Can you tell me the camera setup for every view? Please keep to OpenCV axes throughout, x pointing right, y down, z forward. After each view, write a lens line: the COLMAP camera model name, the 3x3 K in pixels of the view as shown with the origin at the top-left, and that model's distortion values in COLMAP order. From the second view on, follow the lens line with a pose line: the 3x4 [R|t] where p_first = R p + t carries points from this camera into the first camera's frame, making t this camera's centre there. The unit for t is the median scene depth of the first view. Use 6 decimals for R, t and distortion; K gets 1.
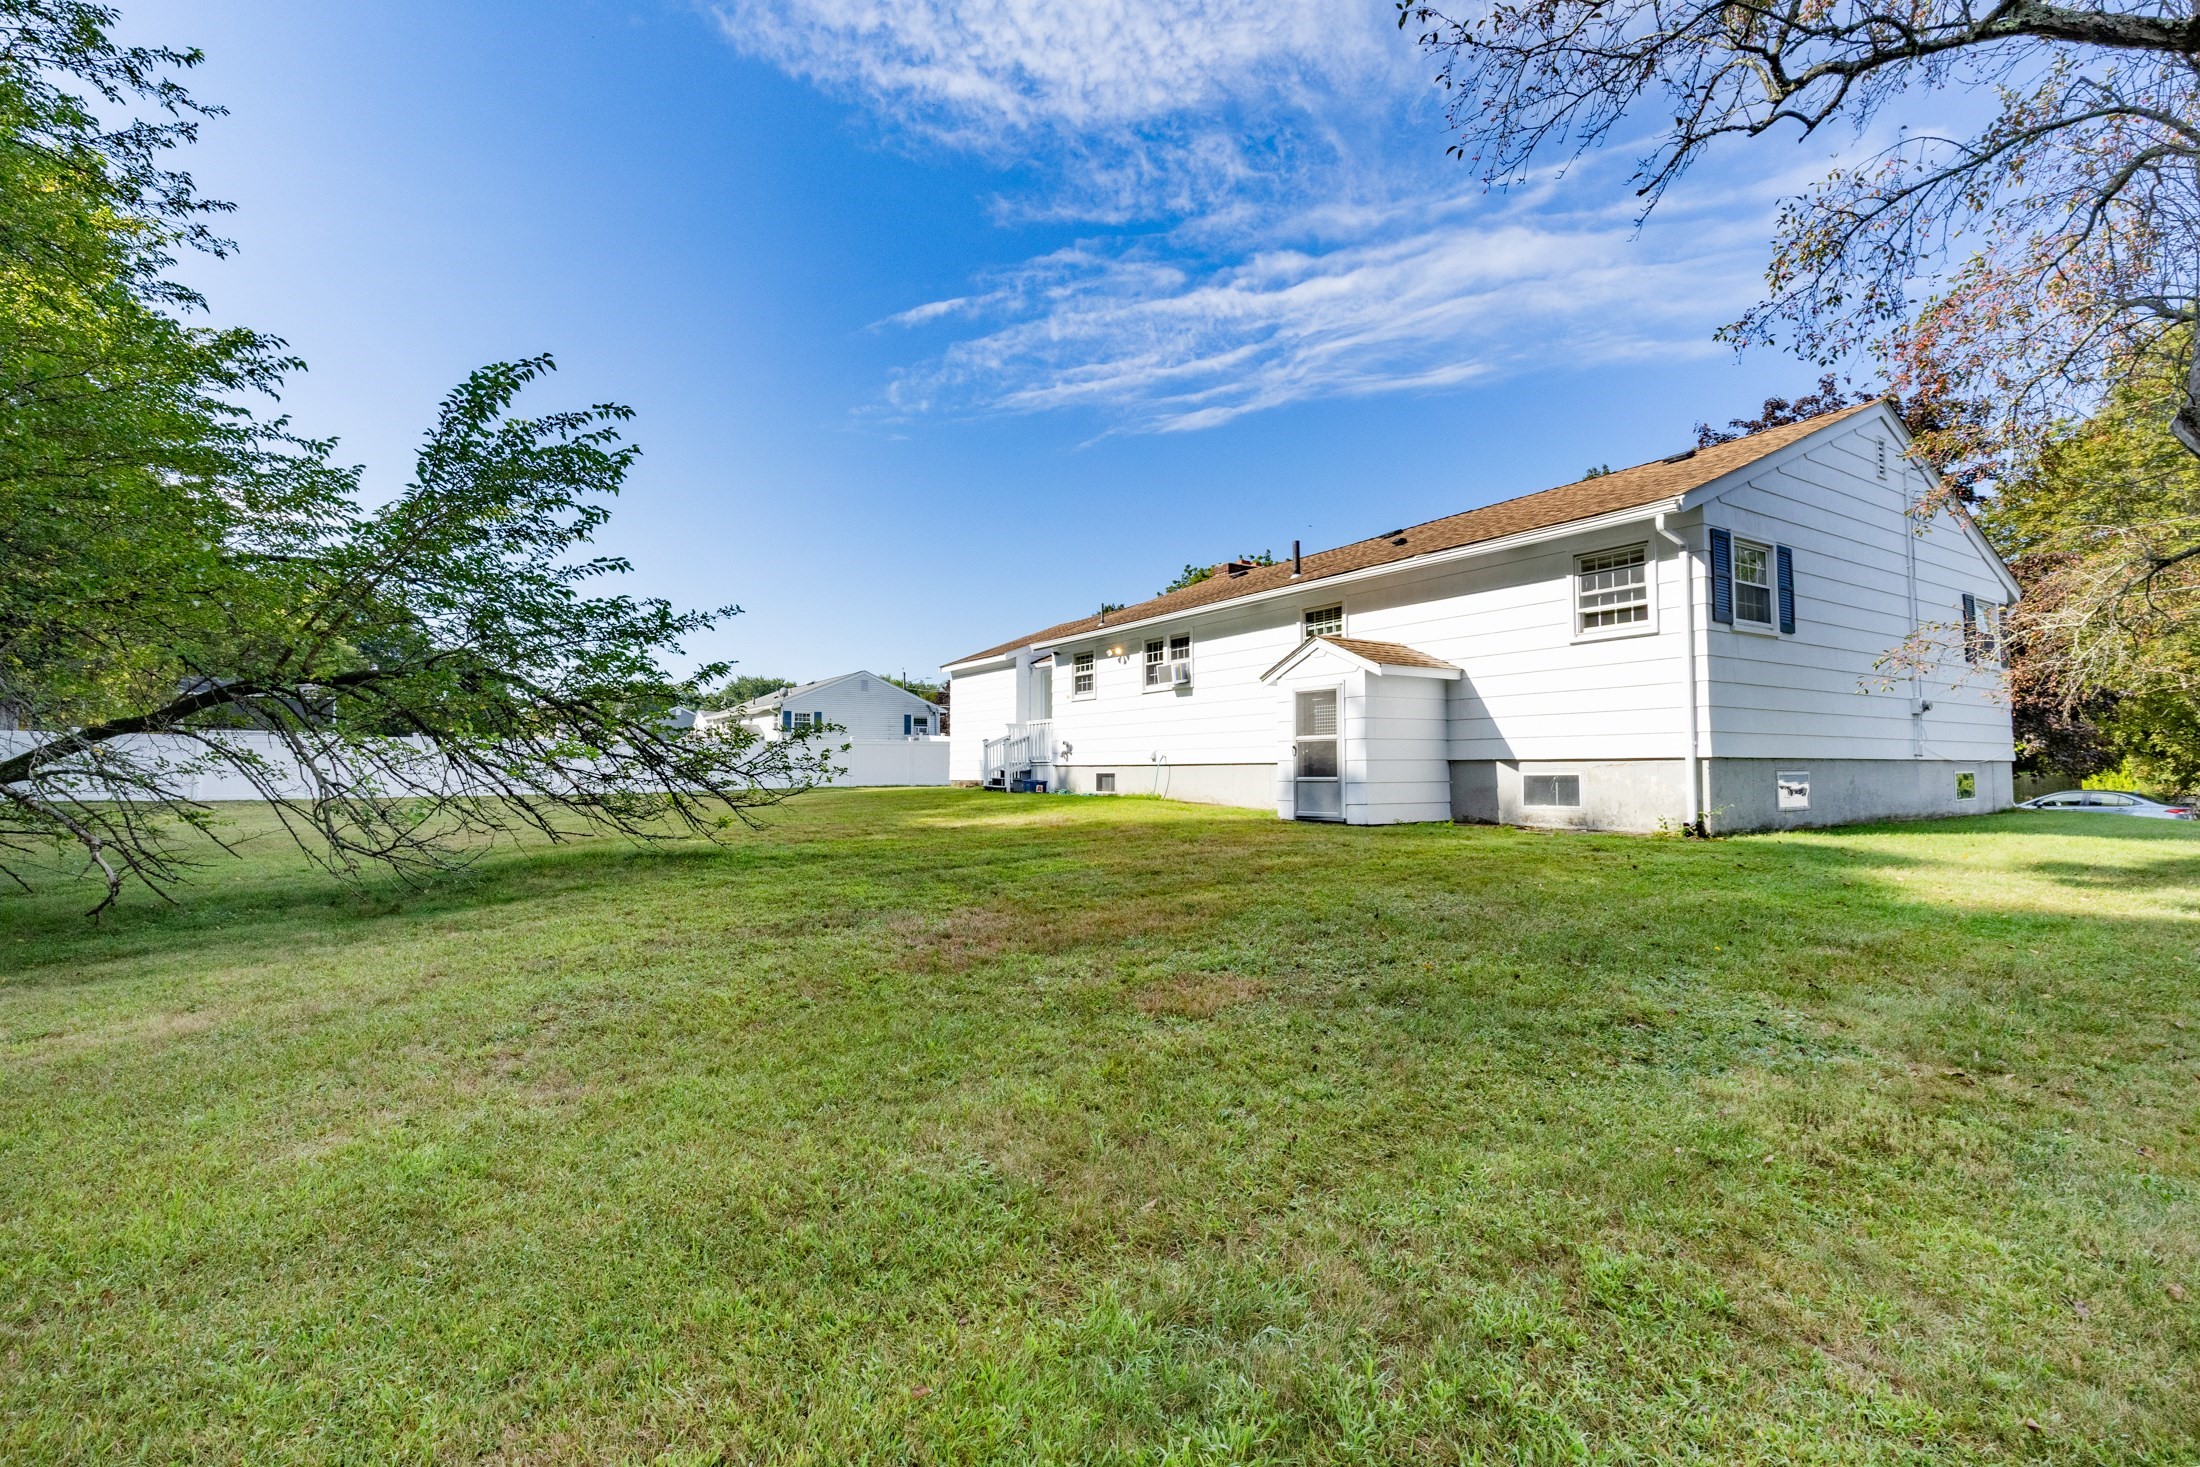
lens RADIAL K [[986.8, 0, 1118.1], [0, 986.8, 726.0], [0, 0, 1]] dist [0.003801, -0.000358]
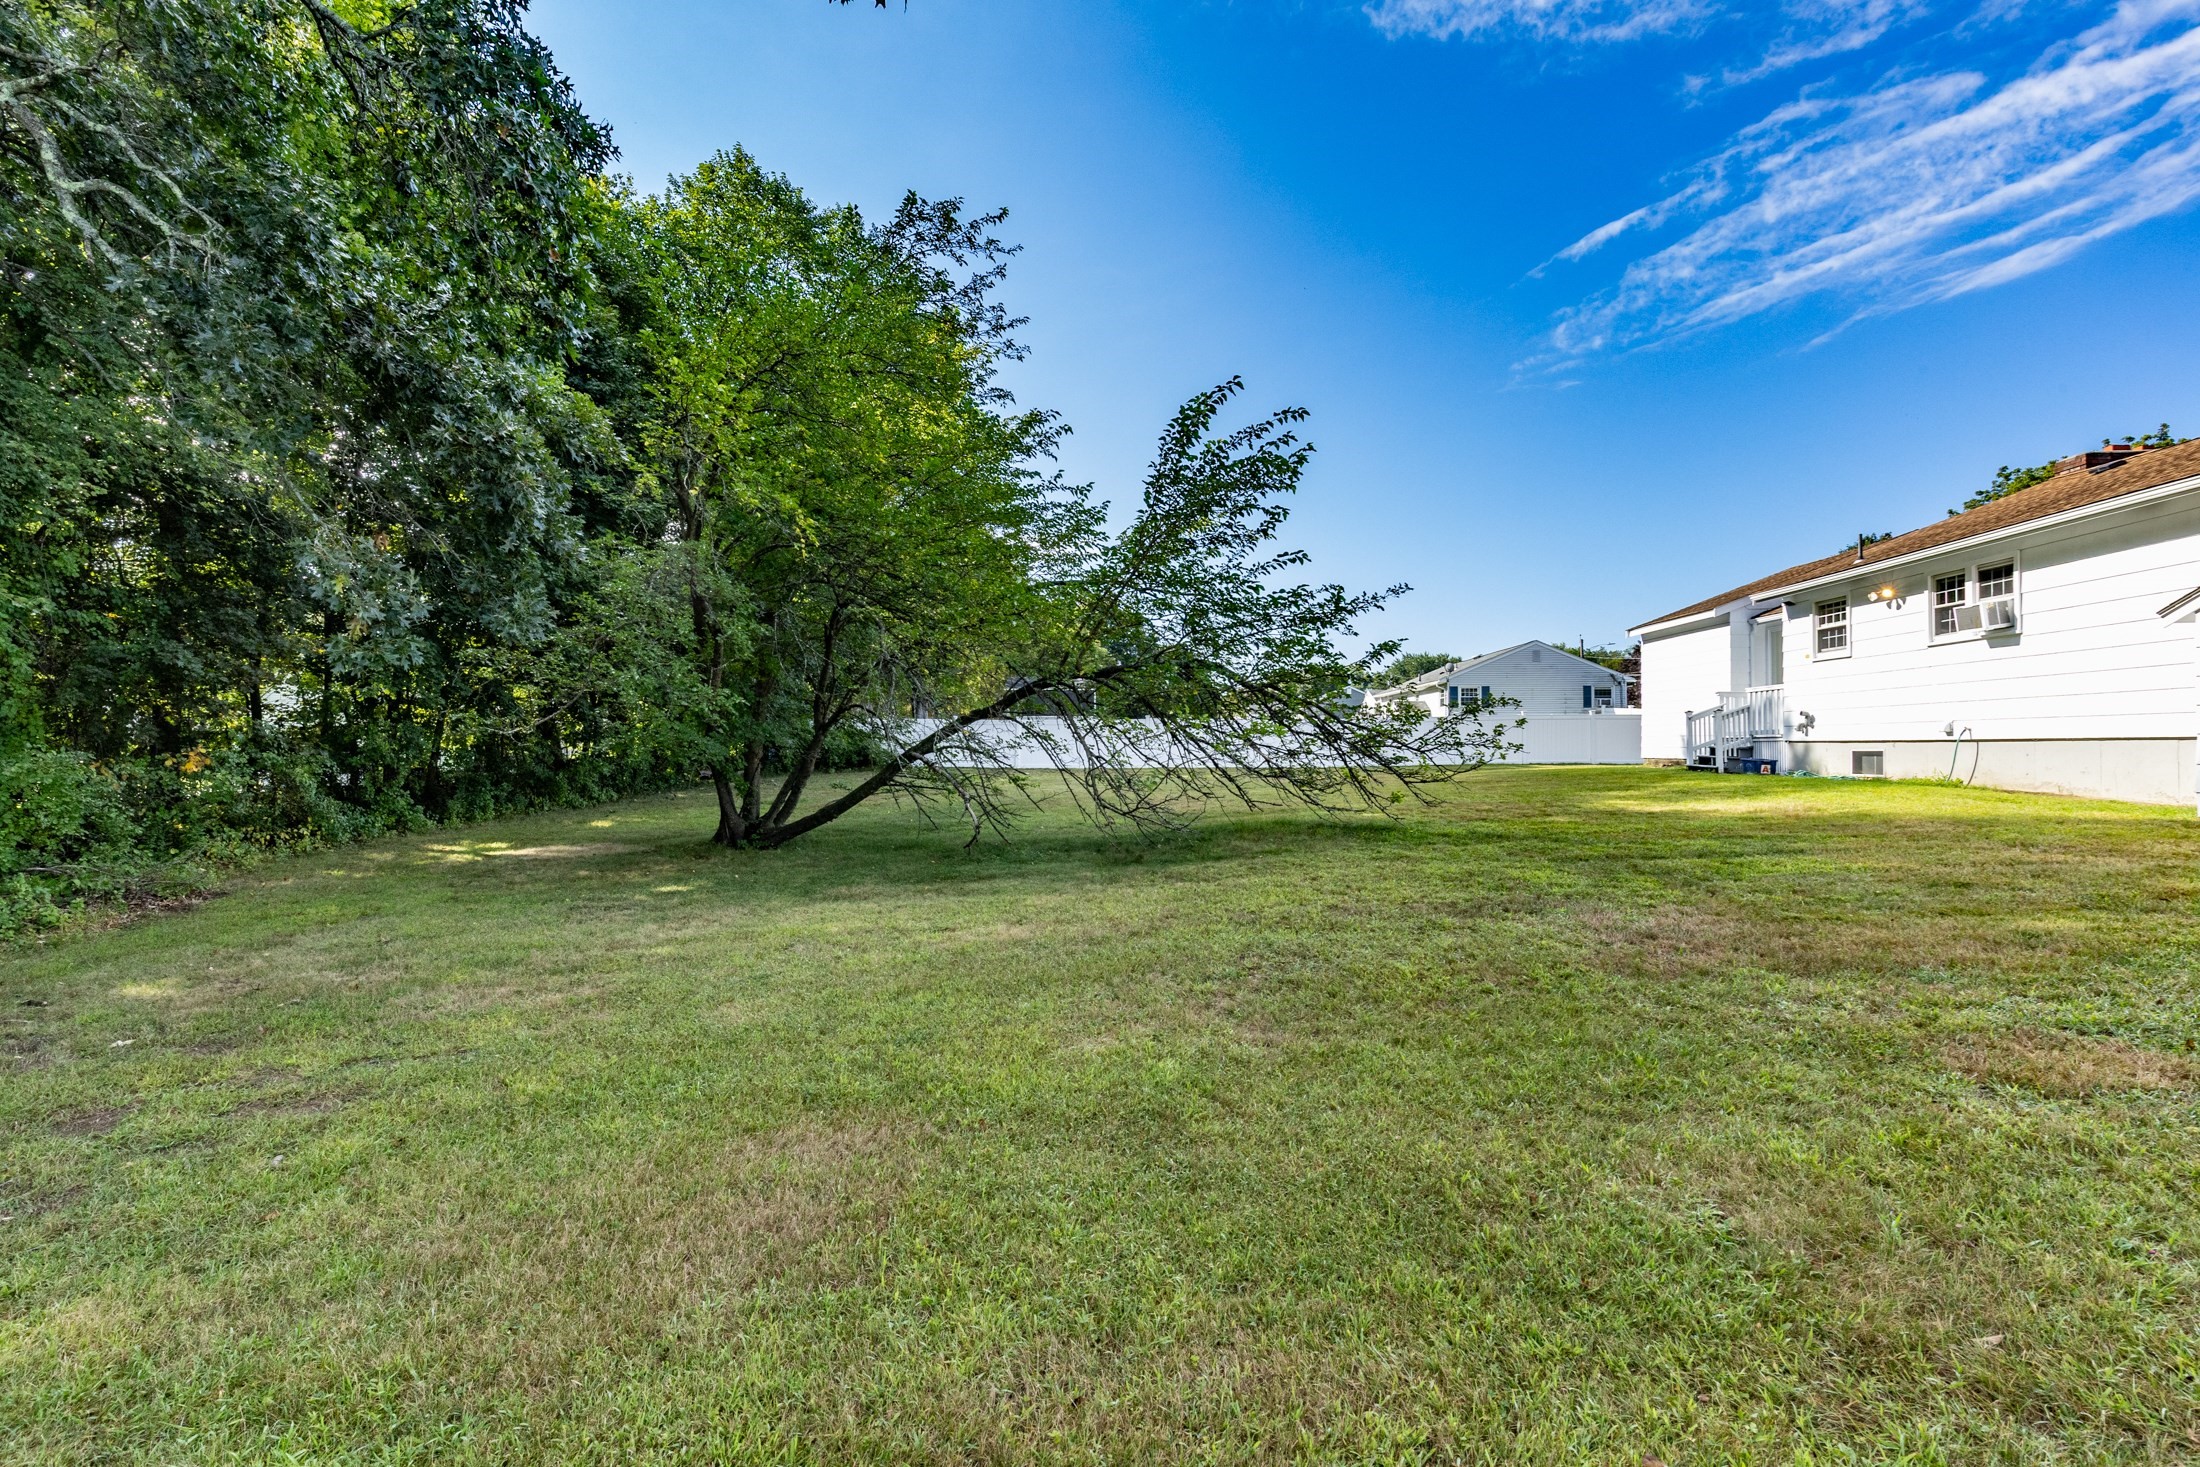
lens RADIAL K [[986.8, 0, 1101.2], [0, 986.8, 722.0], [0, 0, 1]] dist [0.003801, -0.000358]
pose [[0.787599, -0.013803, -0.616033, -0.010949], [0.026173, 0.999596, 0.011065, 0.000243], [0.615632, -0.024838, 0.787643, 0.009973]]
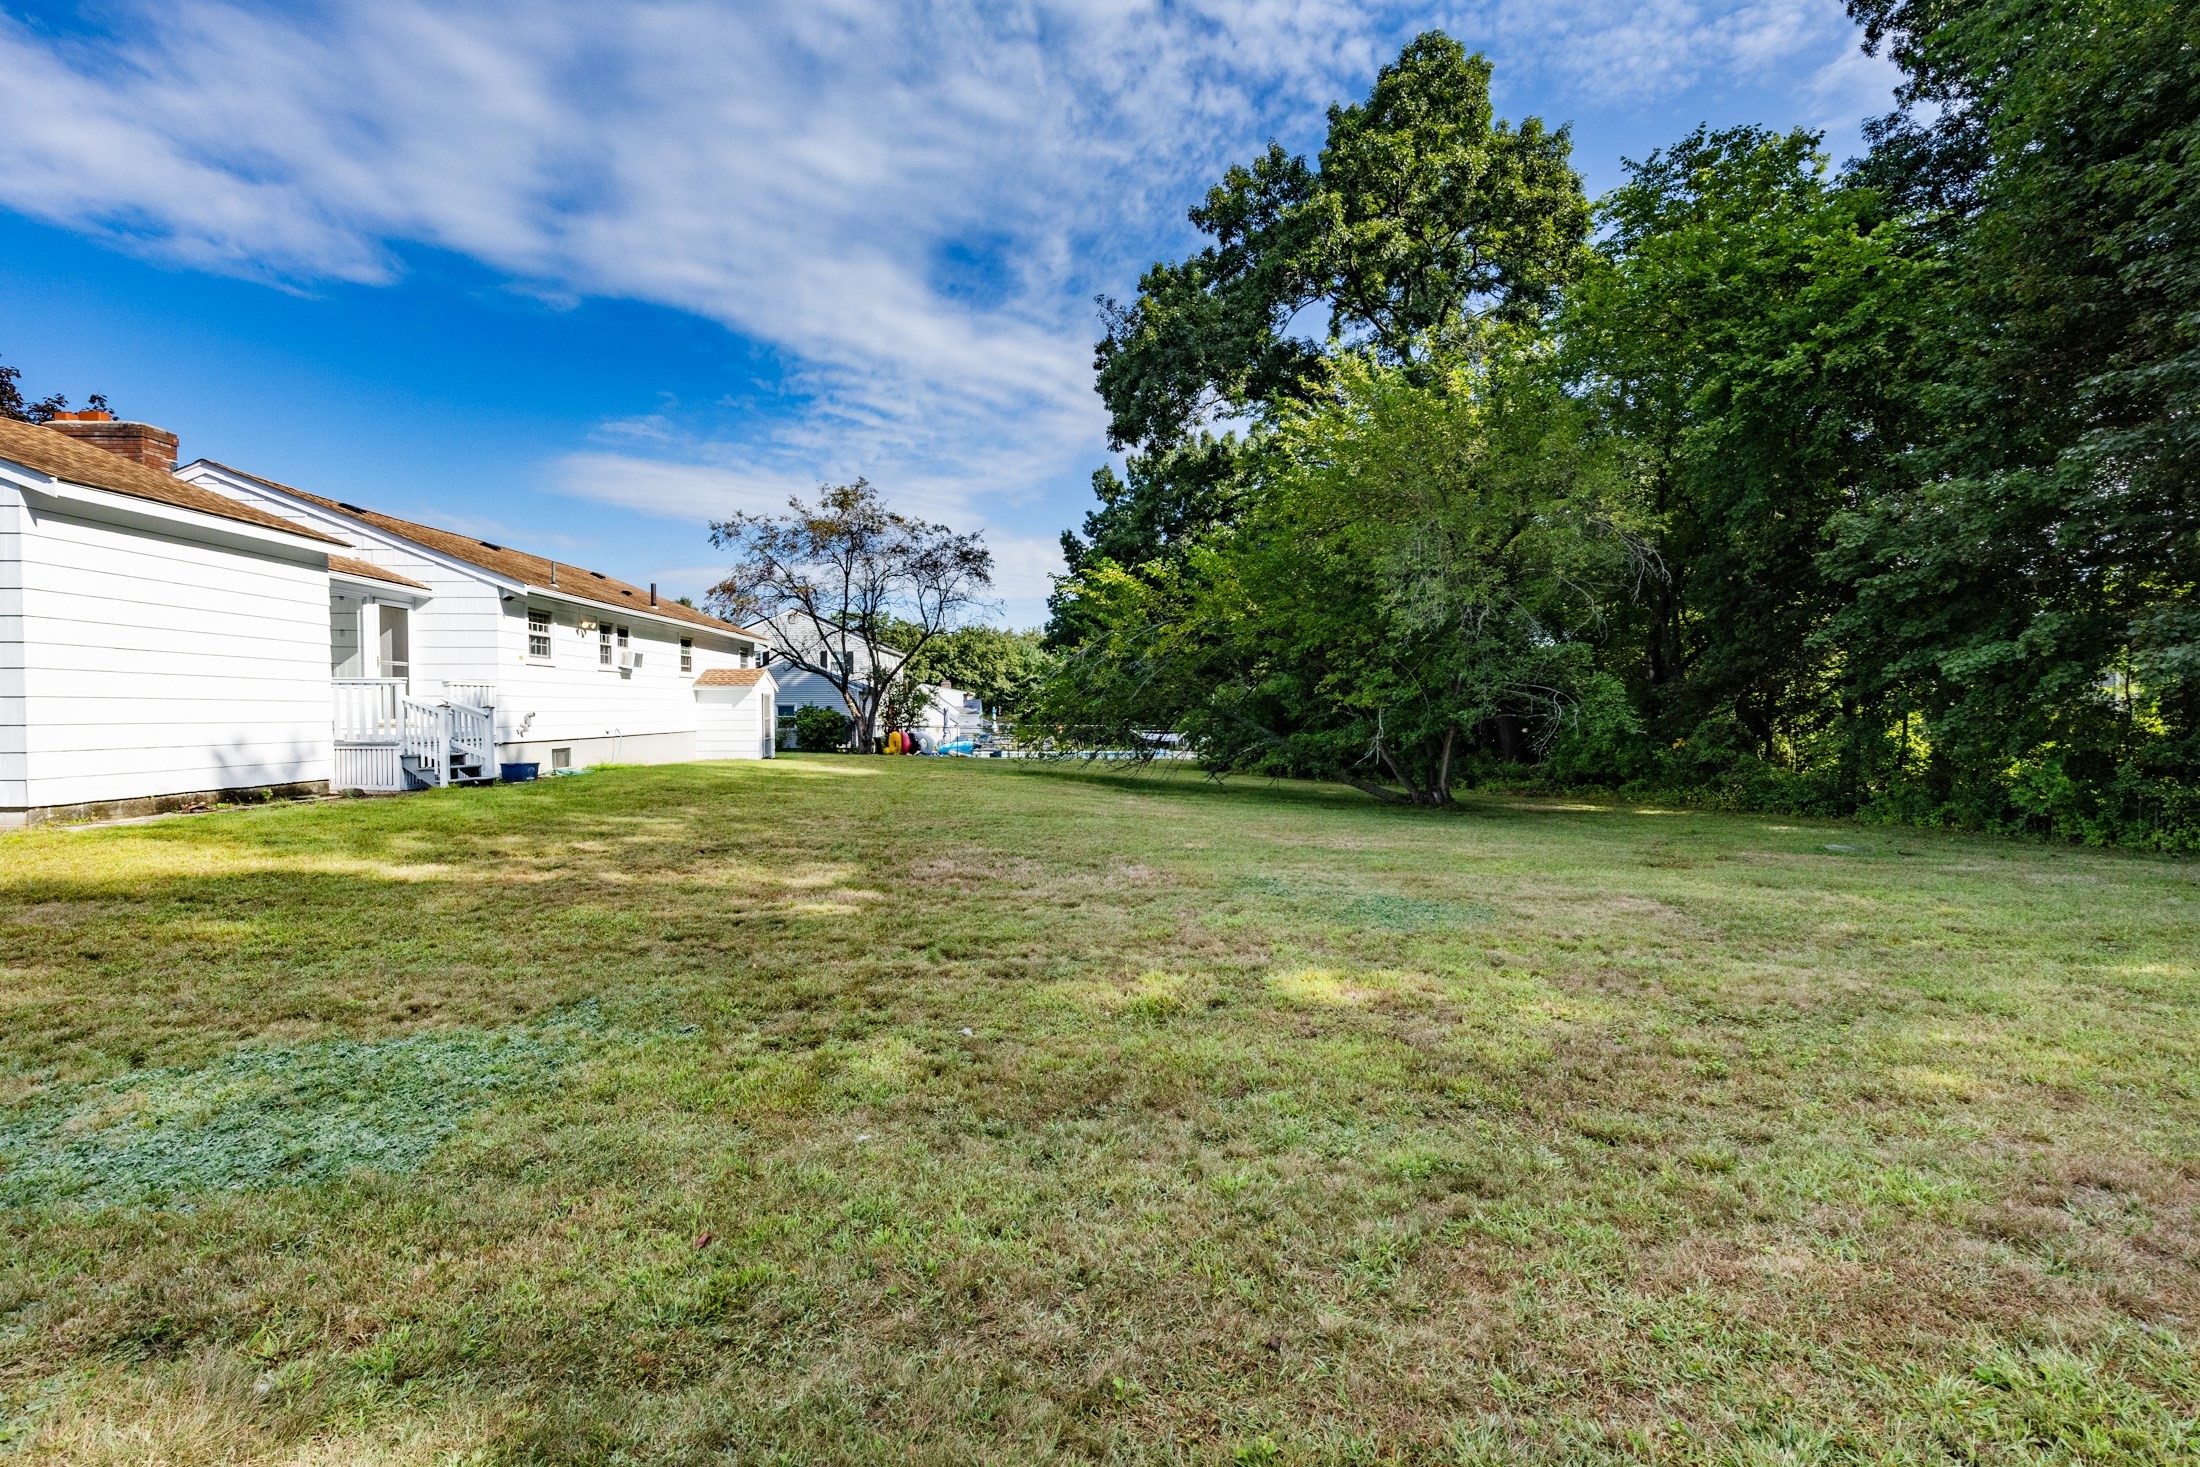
lens RADIAL K [[986.8, 0, 1100.0], [0, 986.8, 728.1], [0, 0, 1]] dist [0.003801, -0.000358]
pose [[-0.878413, 0.005097, 0.477874, -1.175441], [0.001463, 0.999967, -0.007976, 0.048243], [-0.477899, -0.006307, -0.878392, 2.052180]]
